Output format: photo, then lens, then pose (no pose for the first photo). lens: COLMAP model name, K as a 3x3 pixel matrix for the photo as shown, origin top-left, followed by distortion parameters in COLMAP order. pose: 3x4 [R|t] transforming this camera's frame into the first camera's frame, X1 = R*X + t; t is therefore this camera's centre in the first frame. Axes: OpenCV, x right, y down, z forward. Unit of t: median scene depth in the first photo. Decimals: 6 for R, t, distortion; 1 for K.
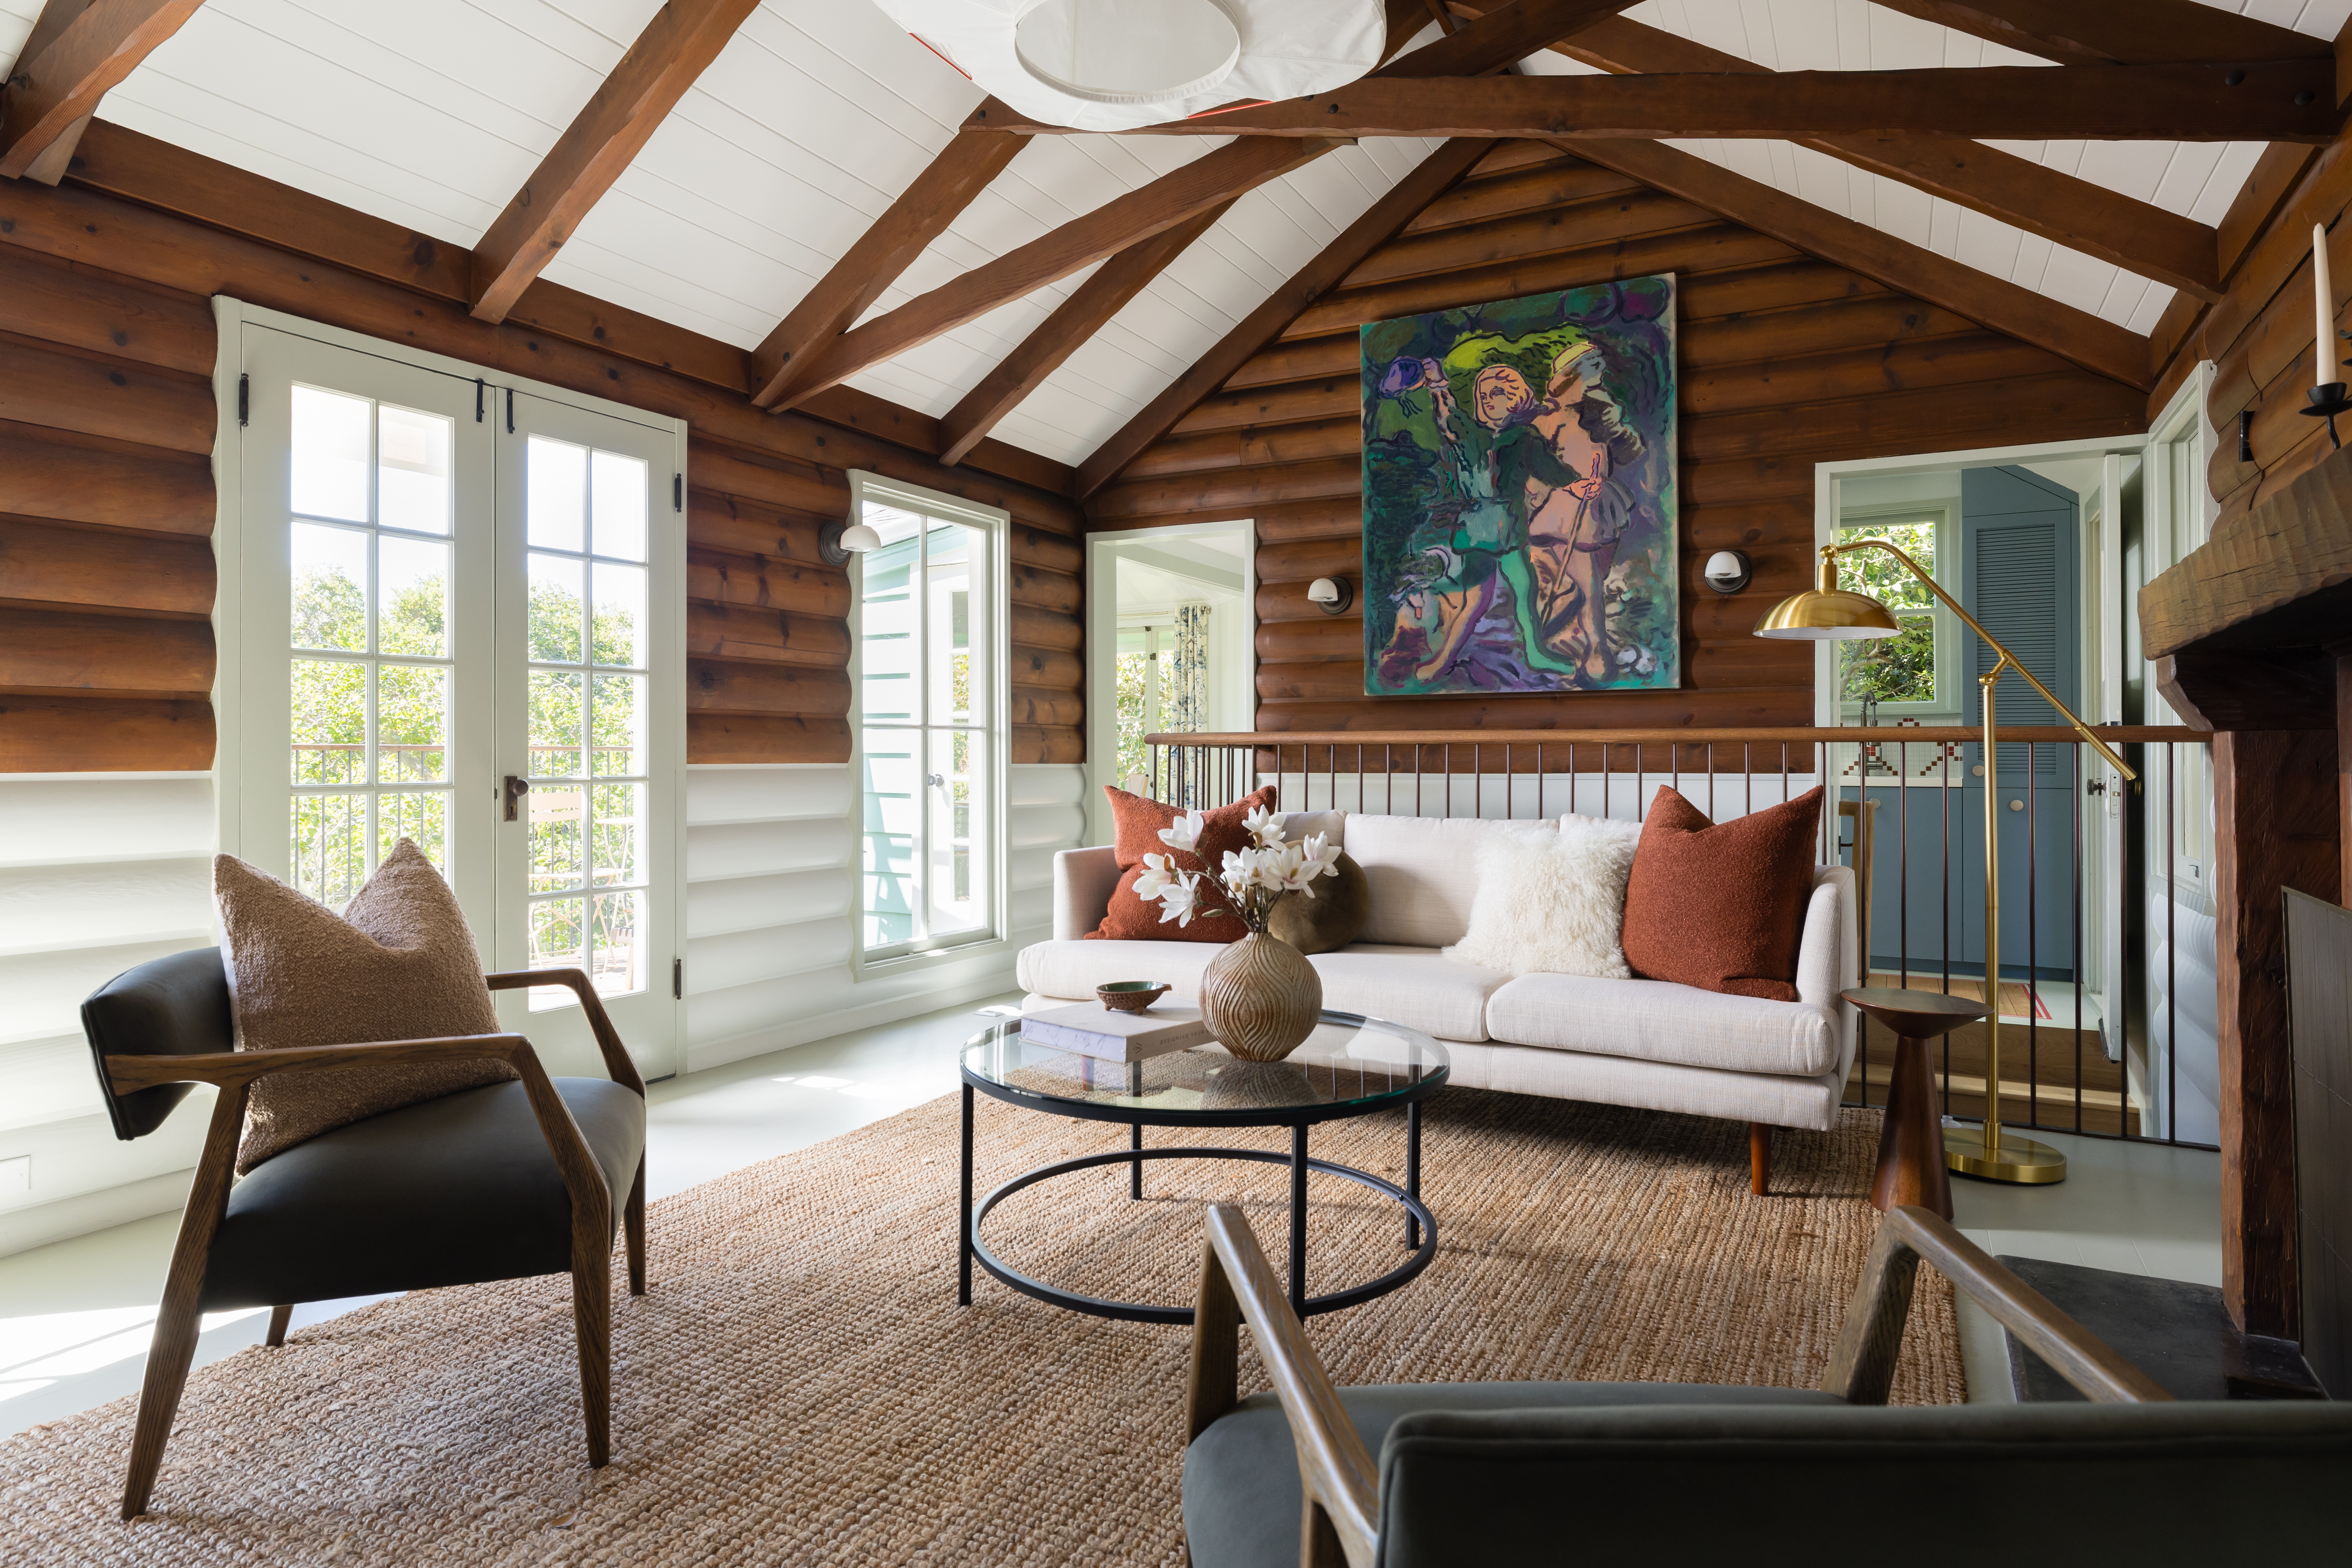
lens RADIAL K [[1346.3, 0, 1172.7], [0, 1346.3, 760.3], [0, 0, 1]] dist [-0.000542, -0.001213]
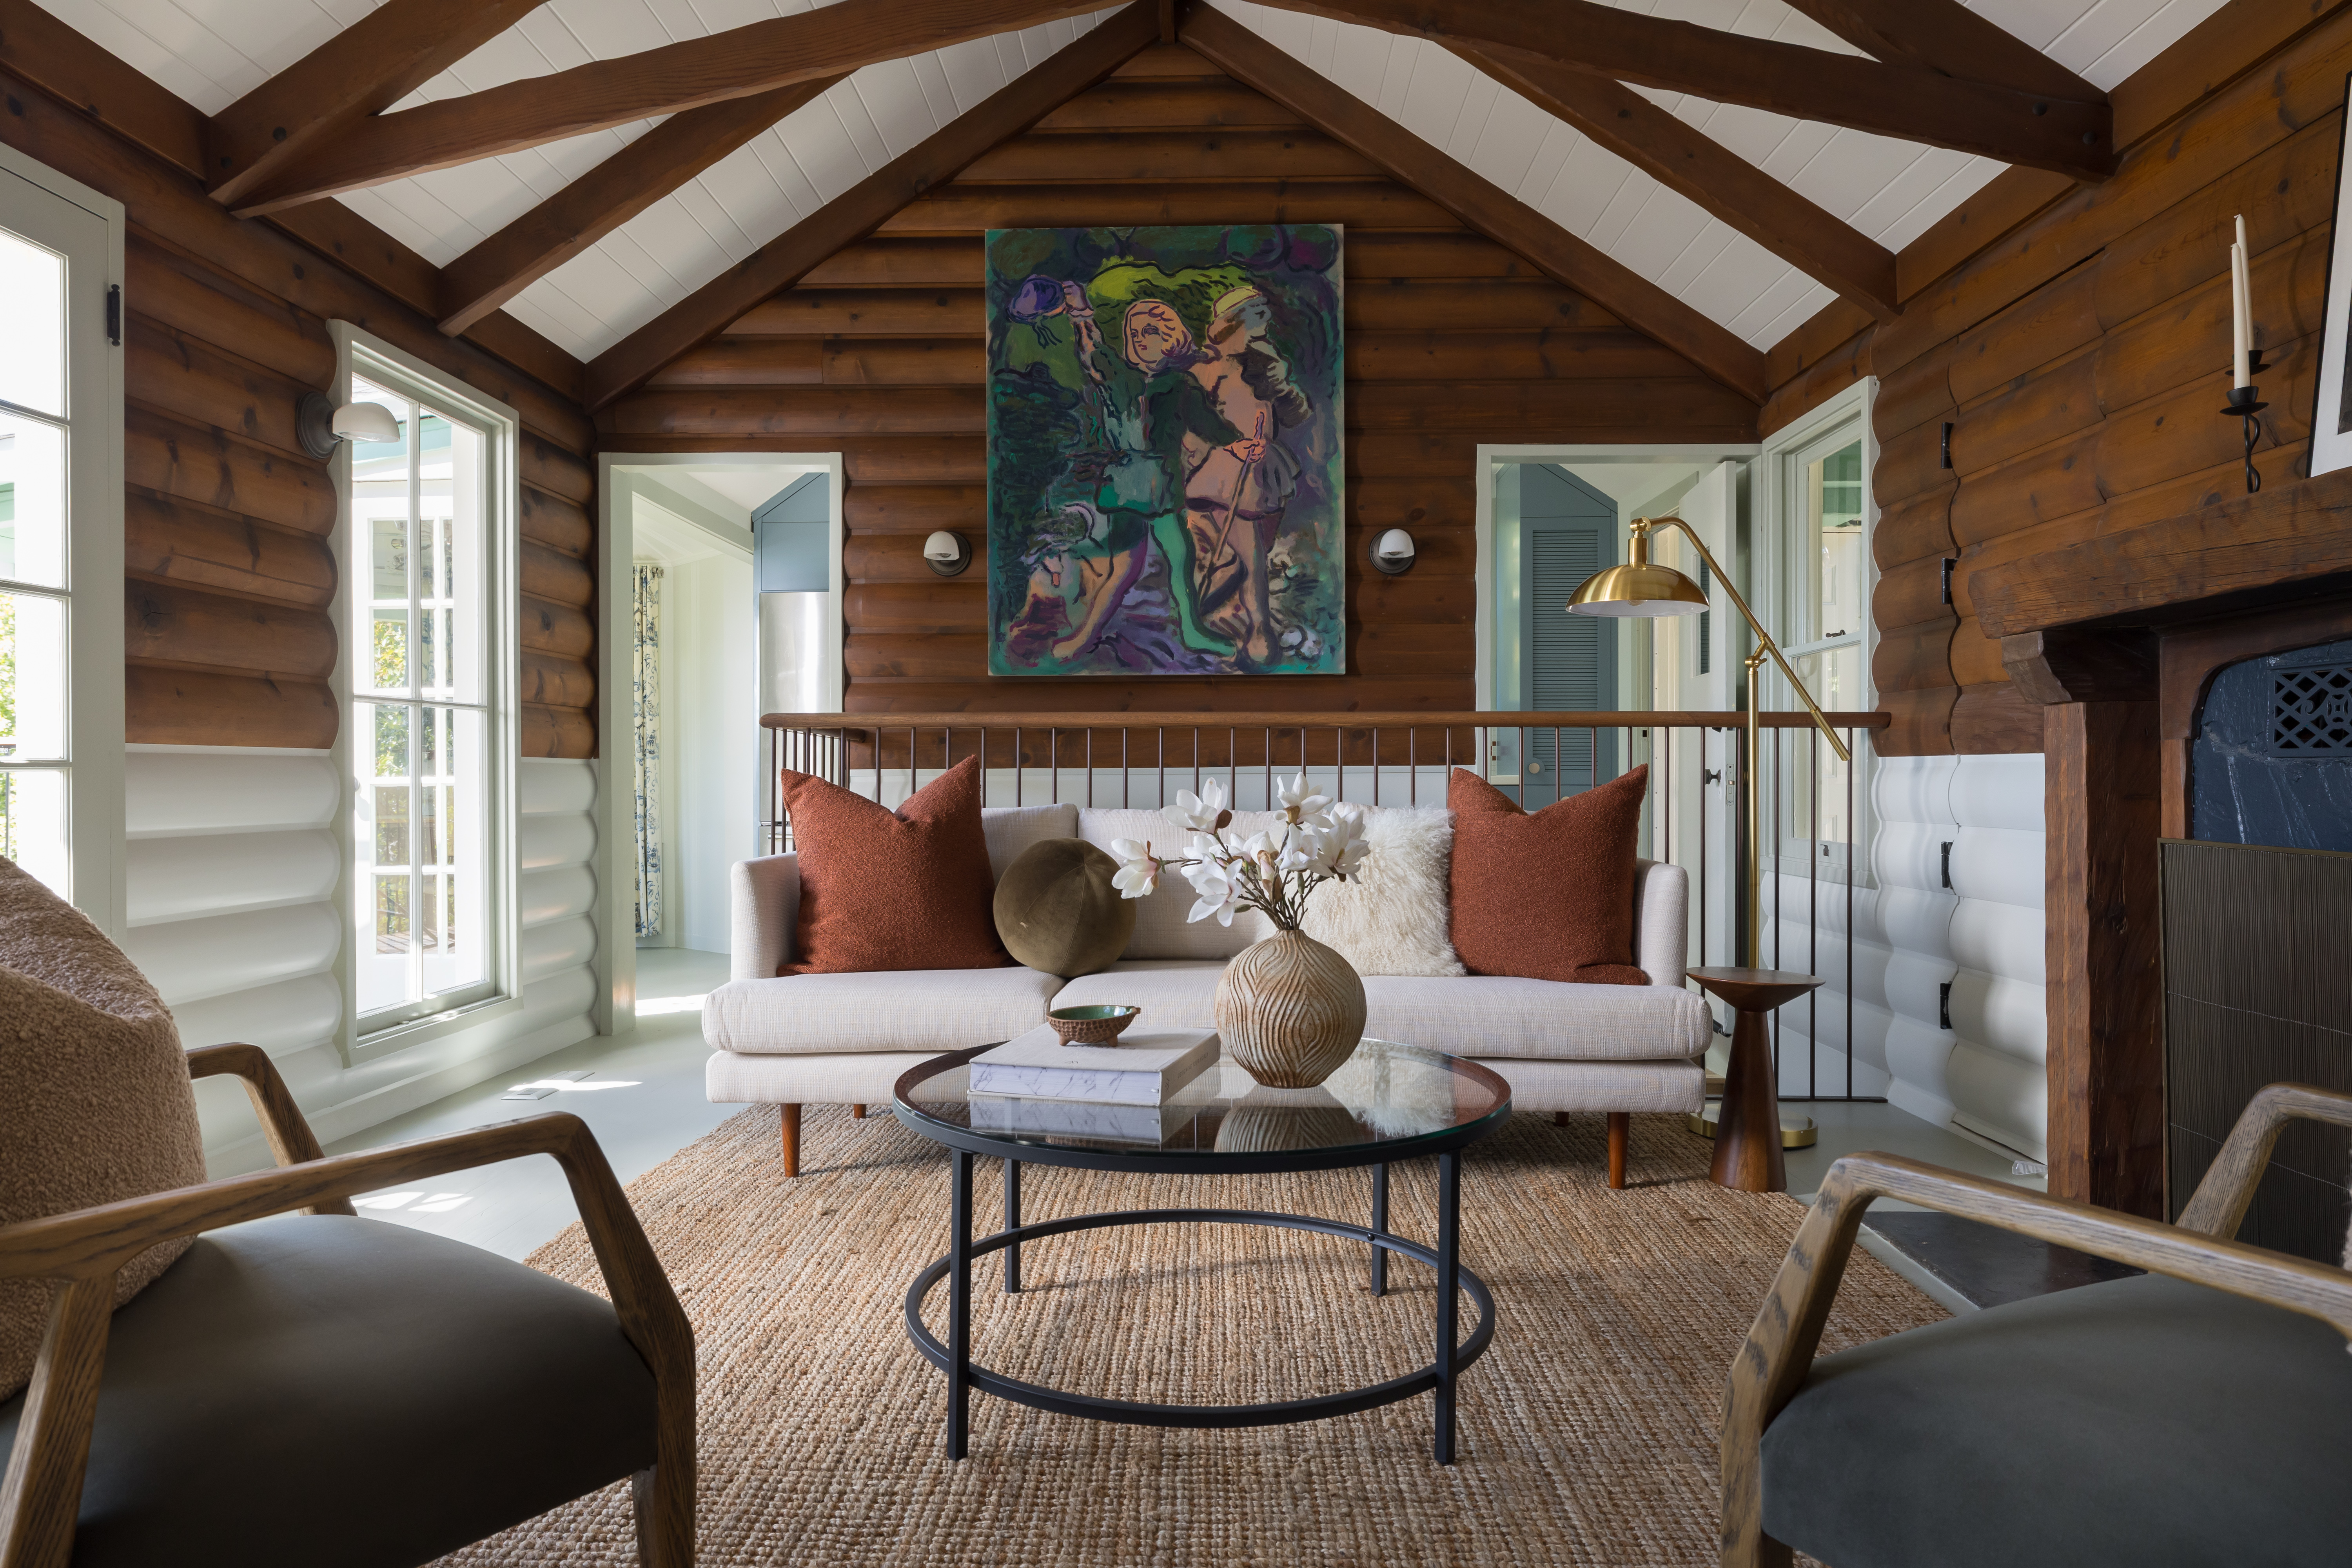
lens RADIAL K [[1547.3, 0, 1180.1], [0, 1547.3, 793.4], [0, 0, 1]] dist [-0.006049, 0.004648]
pose [[0.890955, -0.007168, 0.454035, -0.222215], [0.002966, 0.999946, 0.009966, 0.018897], [-0.454082, -0.007532, 0.890928, 0.105243]]
